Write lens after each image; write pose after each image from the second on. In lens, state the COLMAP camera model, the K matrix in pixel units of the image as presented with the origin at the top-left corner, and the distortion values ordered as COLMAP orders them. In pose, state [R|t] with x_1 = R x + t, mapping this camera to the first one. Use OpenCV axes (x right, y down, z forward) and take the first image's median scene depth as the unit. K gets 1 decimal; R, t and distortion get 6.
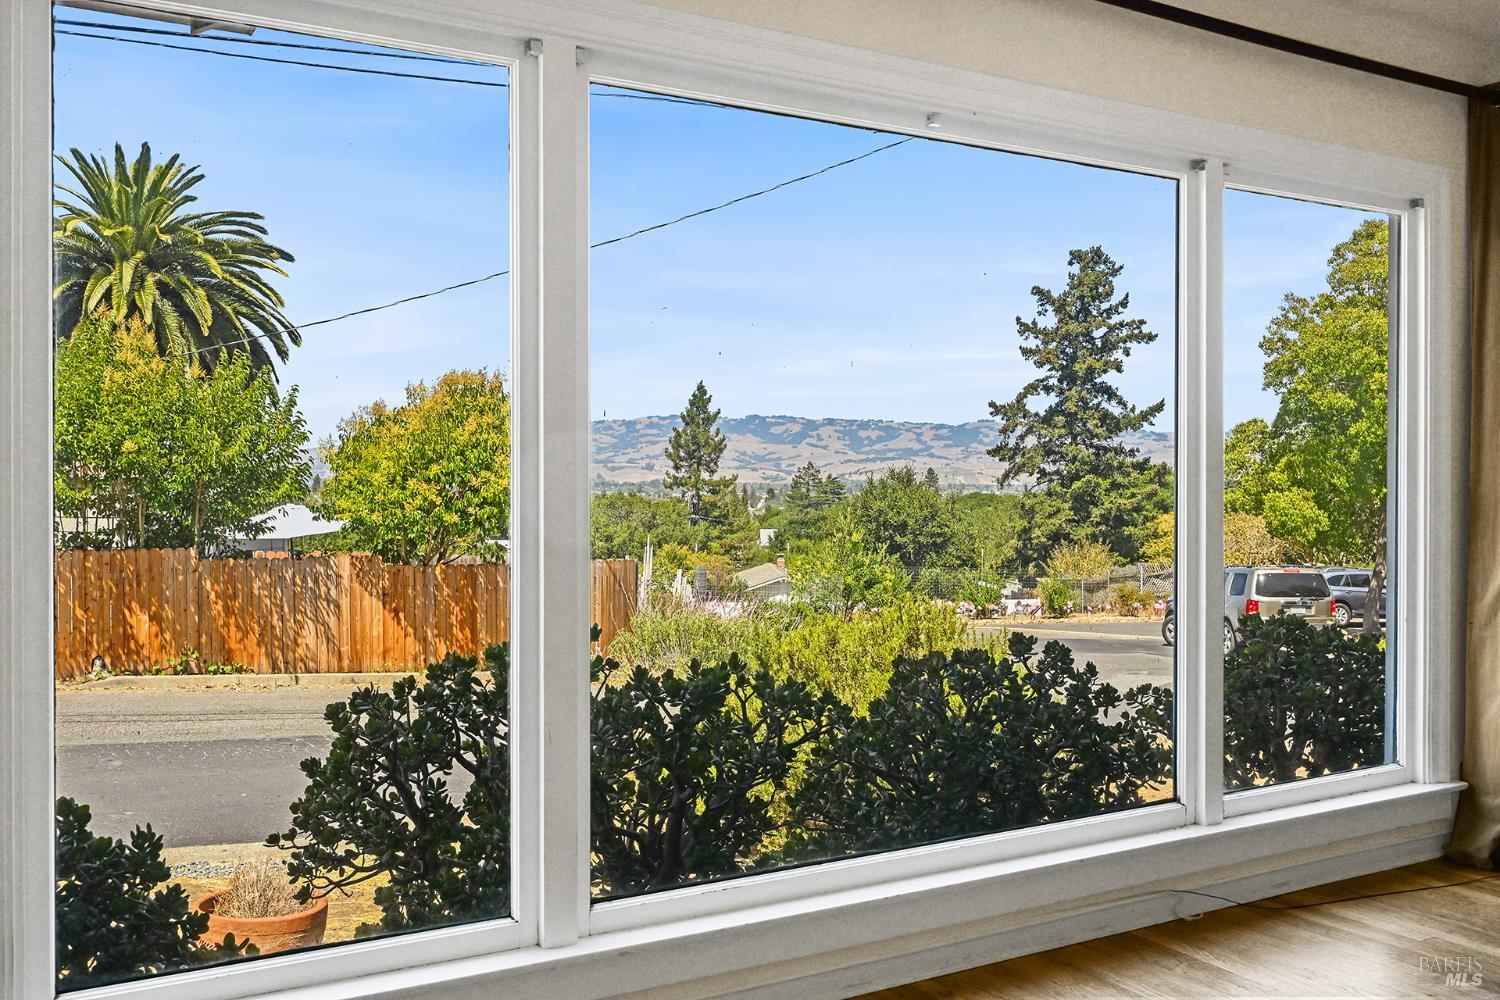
lens RADIAL K [[1370.6, 0, 736.4], [0, 1370.6, 493.2], [0, 0, 1]] dist [0.023832, 0.000000]
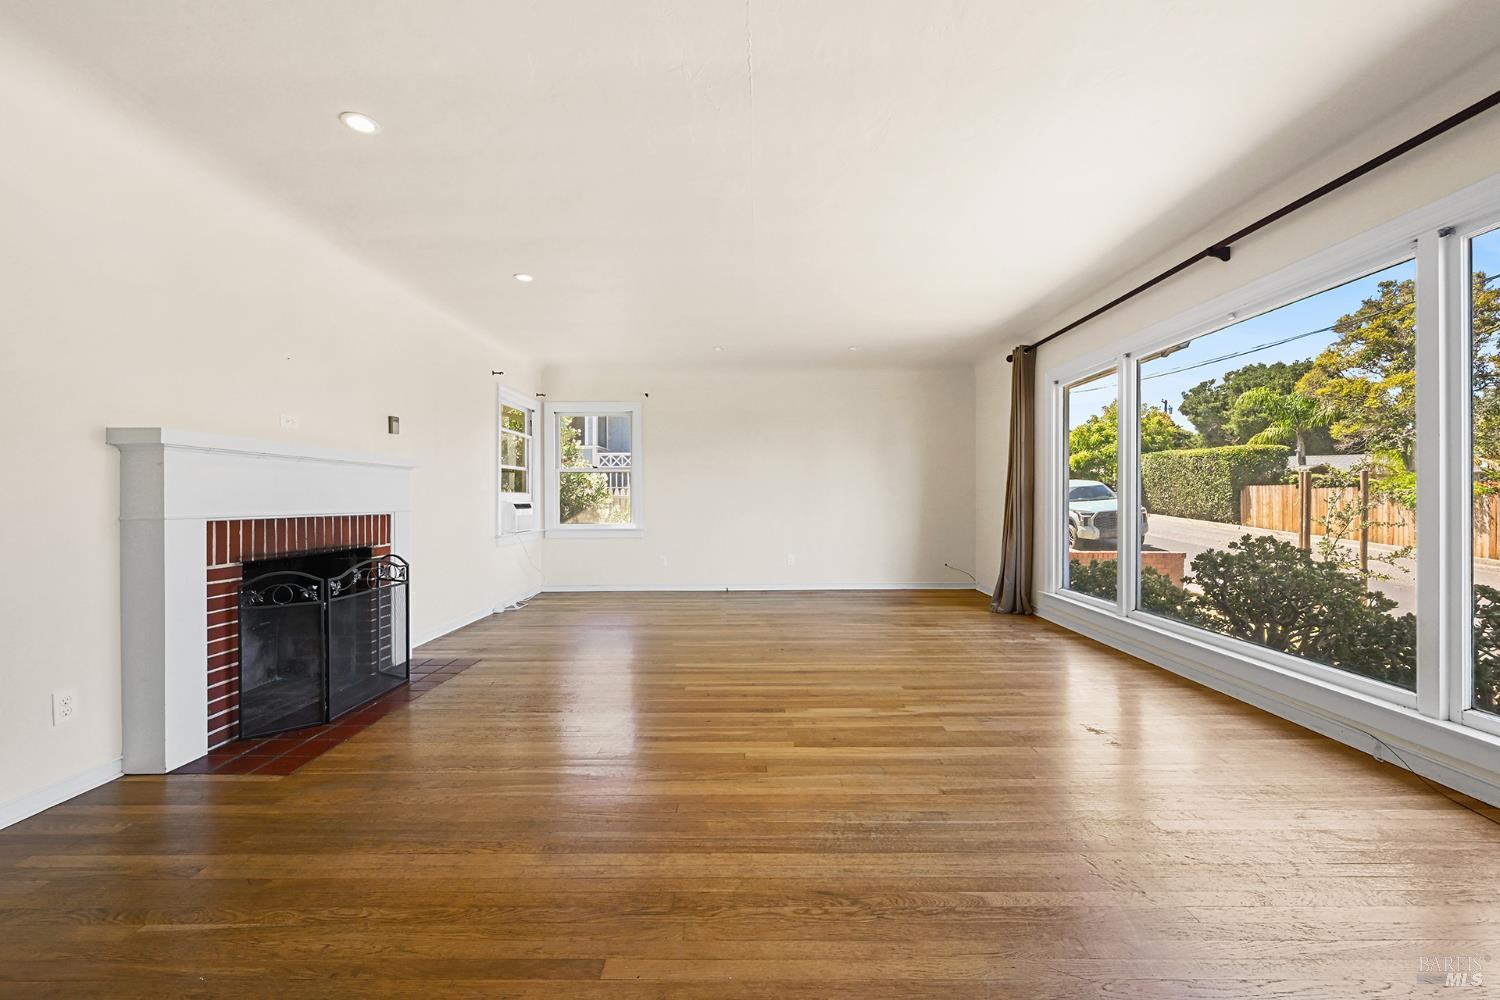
lens RADIAL K [[590.4, 0, 751.9], [0, 590.4, 495.4], [0, 0, 1]] dist [0.003697, 0.000222]
pose [[-0.534700, 0.006704, -0.845015, 0.198286], [-0.000204, 0.999967, 0.008062, 0.000245], [0.845042, 0.004483, -0.534682, 0.116437]]
